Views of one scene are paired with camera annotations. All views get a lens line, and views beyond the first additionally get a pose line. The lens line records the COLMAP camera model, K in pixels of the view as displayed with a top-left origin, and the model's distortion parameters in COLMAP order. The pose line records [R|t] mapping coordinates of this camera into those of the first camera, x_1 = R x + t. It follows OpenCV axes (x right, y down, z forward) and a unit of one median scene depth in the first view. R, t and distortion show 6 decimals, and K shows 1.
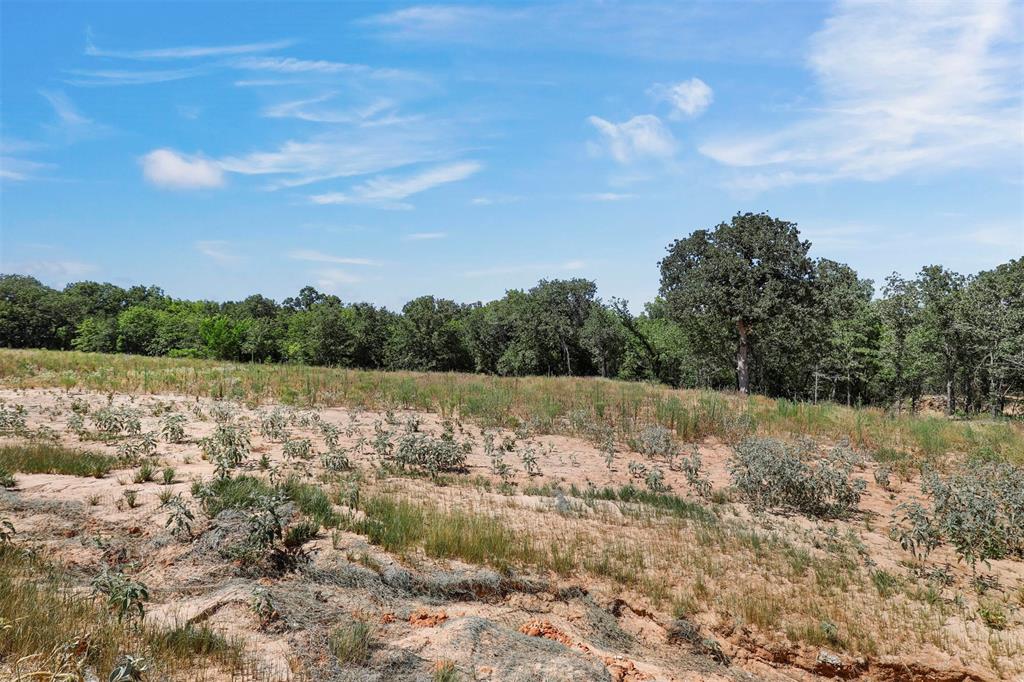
lens RADIAL K [[467.5, 0, 512.0], [0, 467.5, 341.0], [0, 0, 1]] dist [0.000684, 0.000035]
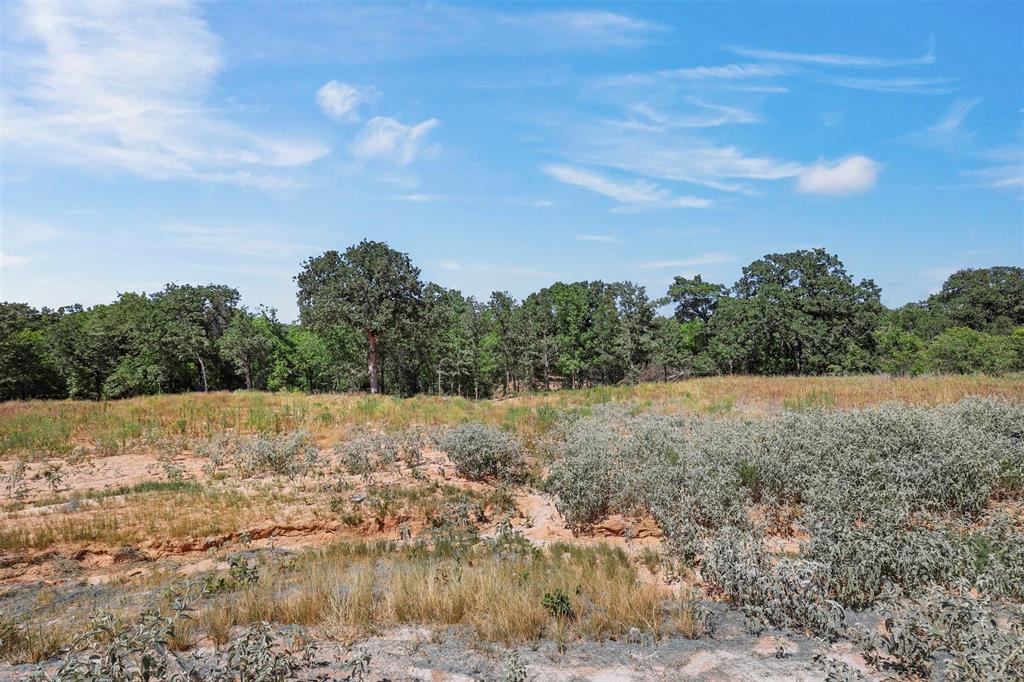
lens RADIAL K [[460.6, 0, 512.0], [0, 460.6, 341.0], [0, 0, 1]] dist [-0.001315, -0.000073]
pose [[0.782145, -0.025474, 0.622575, 0.027734], [0.030155, 0.999541, 0.003015, -0.006846], [-0.622366, 0.016416, 0.782554, -0.073983]]
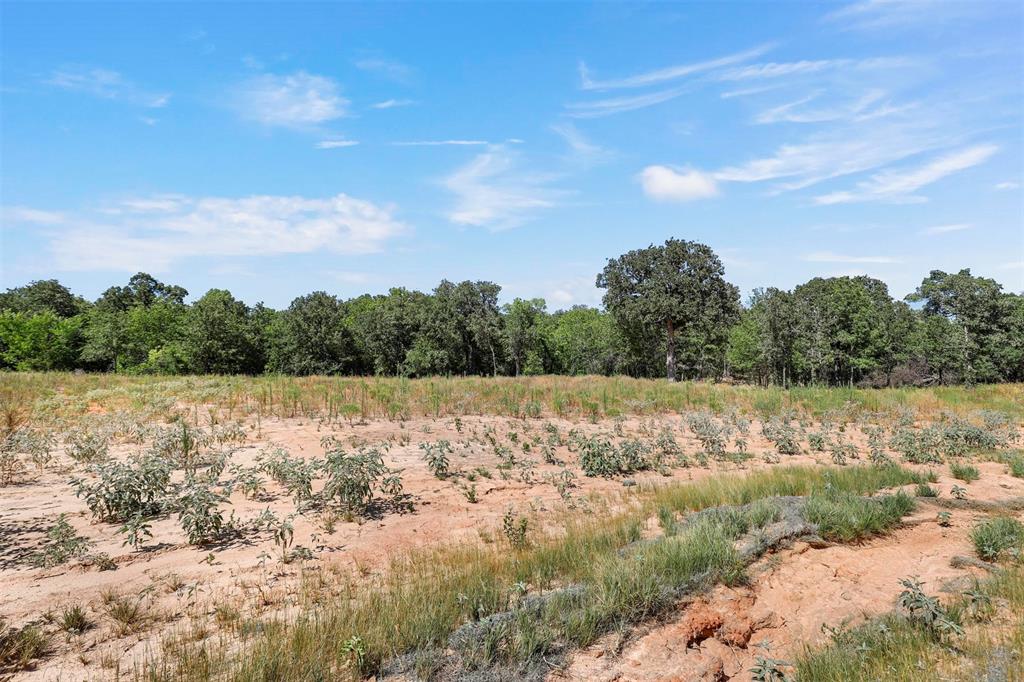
lens RADIAL K [[460.6, 0, 512.0], [0, 460.6, 341.0], [0, 0, 1]] dist [-0.001315, -0.000073]
pose [[0.900627, -0.009155, 0.434497, -0.247097], [0.005807, 0.999942, 0.009031, -0.007829], [-0.434555, -0.005611, 0.900628, 0.044940]]
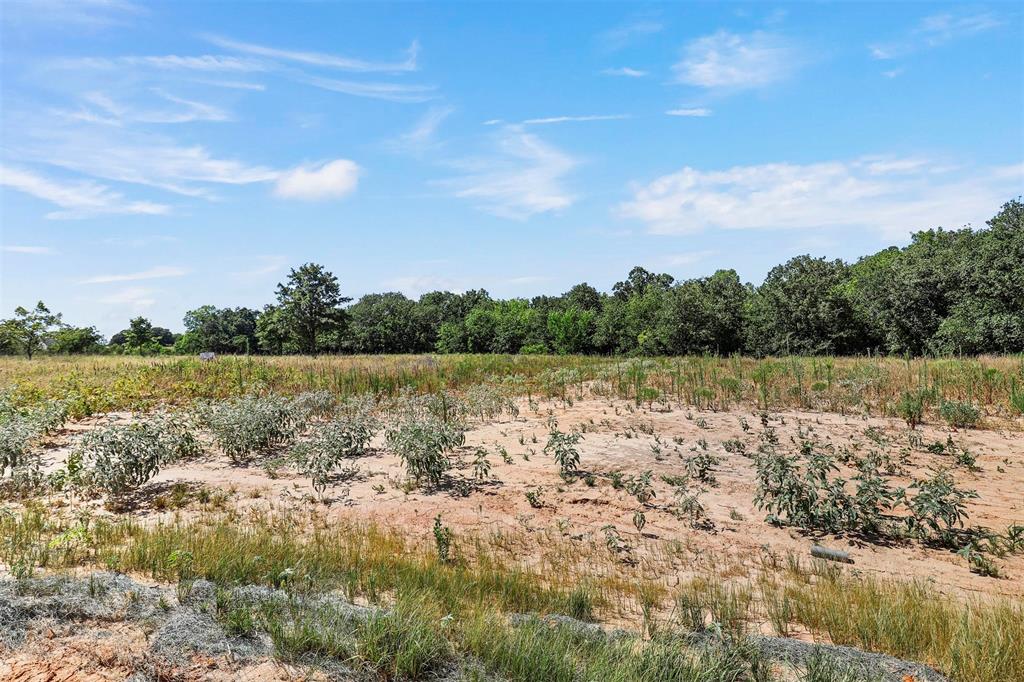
lens RADIAL K [[509.0, 0, 512.0], [0, 509.0, 341.0], [0, 0, 1]] dist [0.003757, -0.000166]
pose [[0.853799, -0.065160, -0.516510, -0.173004], [0.080243, 0.996751, 0.006898, -0.003362], [0.514382, -0.047336, 0.856254, 0.057275]]
